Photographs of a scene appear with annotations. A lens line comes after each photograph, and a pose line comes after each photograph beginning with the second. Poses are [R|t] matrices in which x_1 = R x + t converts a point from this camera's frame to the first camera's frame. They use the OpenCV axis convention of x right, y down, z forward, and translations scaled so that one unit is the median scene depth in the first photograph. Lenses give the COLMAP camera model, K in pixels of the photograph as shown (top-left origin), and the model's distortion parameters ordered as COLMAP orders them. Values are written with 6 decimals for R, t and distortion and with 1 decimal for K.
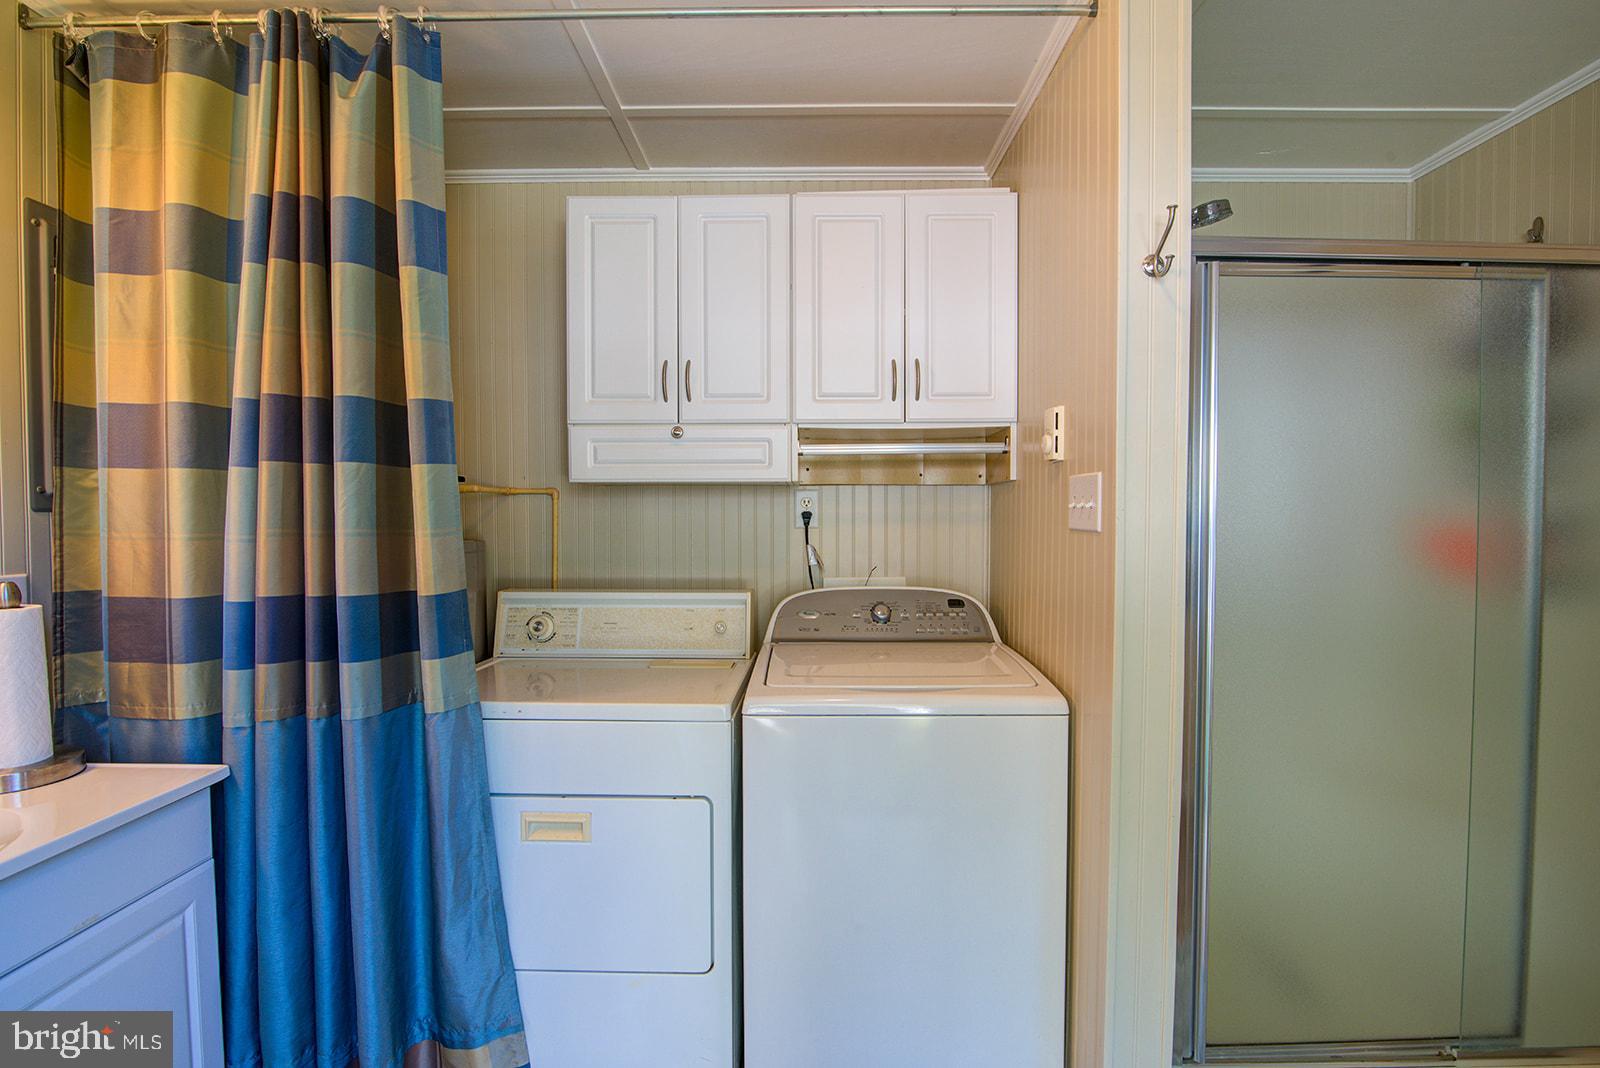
lens RADIAL K [[727.1, 0, 800.0], [0, 727.1, 534.0], [0, 0, 1]] dist [-0.027132, -0.000157]
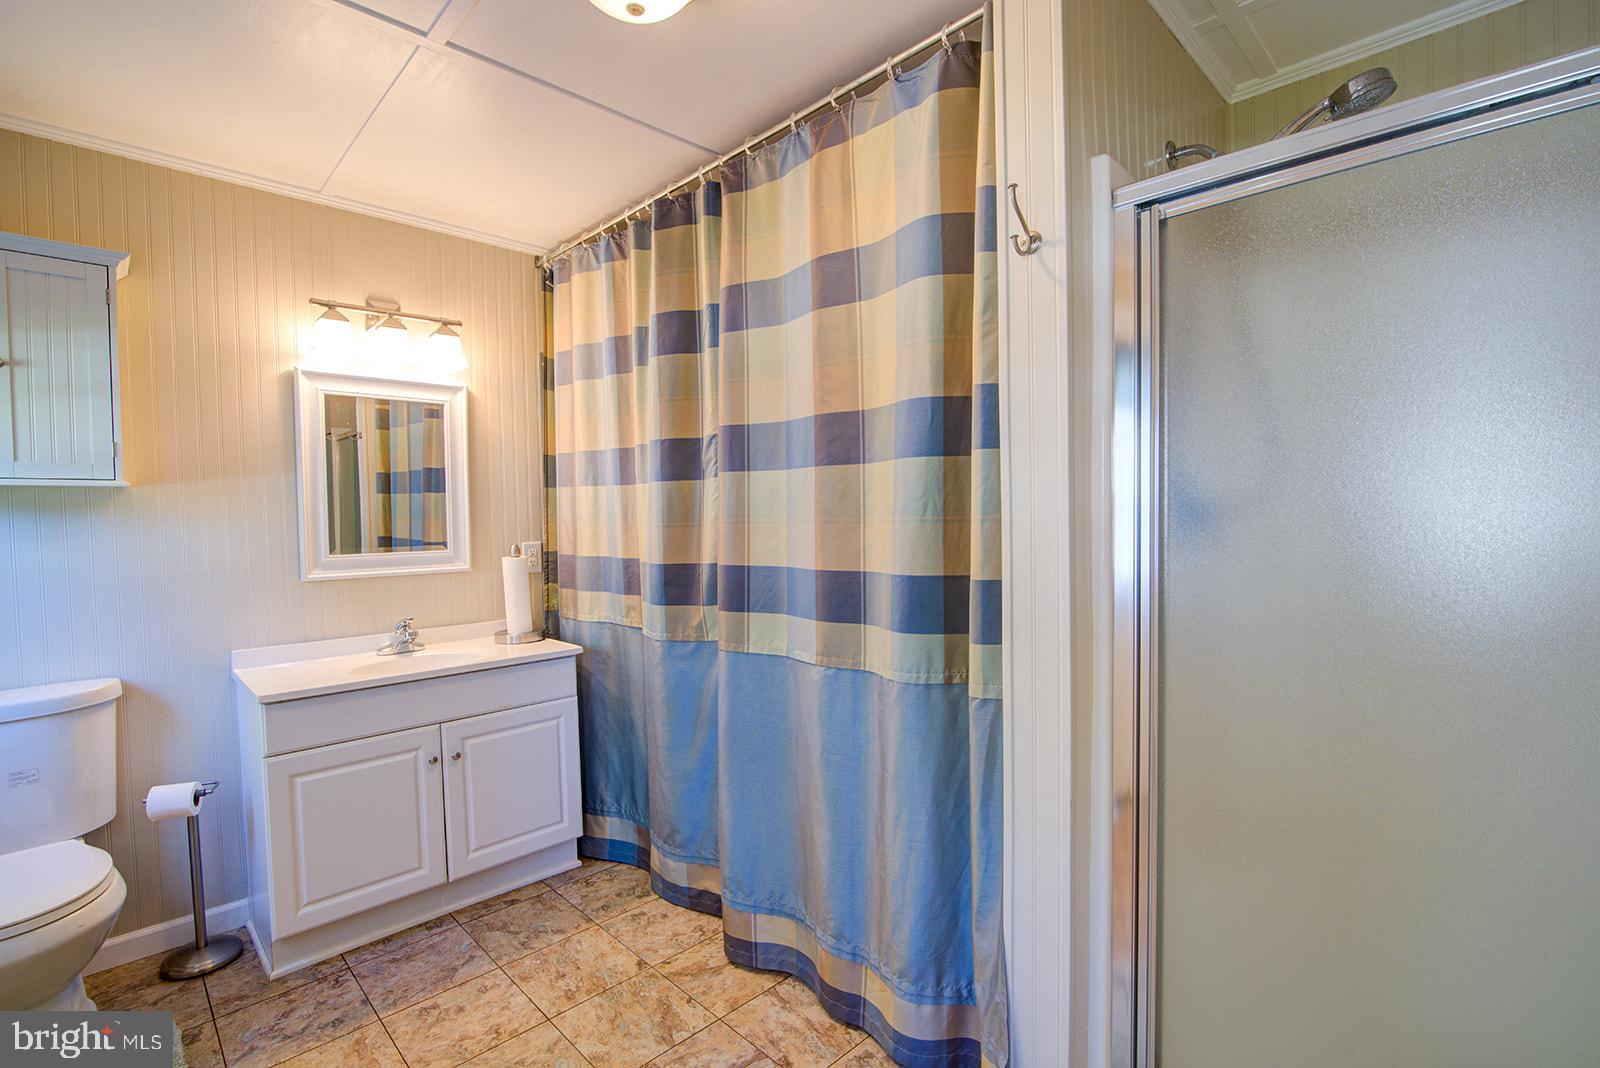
lens RADIAL K [[727.1, 0, 800.0], [0, 727.1, 534.0], [0, 0, 1]] dist [-0.027132, -0.000157]
pose [[0.716333, 0.006560, -0.697727, 0.857580], [-0.000836, 0.999963, 0.008545, 0.017447], [0.697758, -0.005538, 0.716312, 0.048098]]
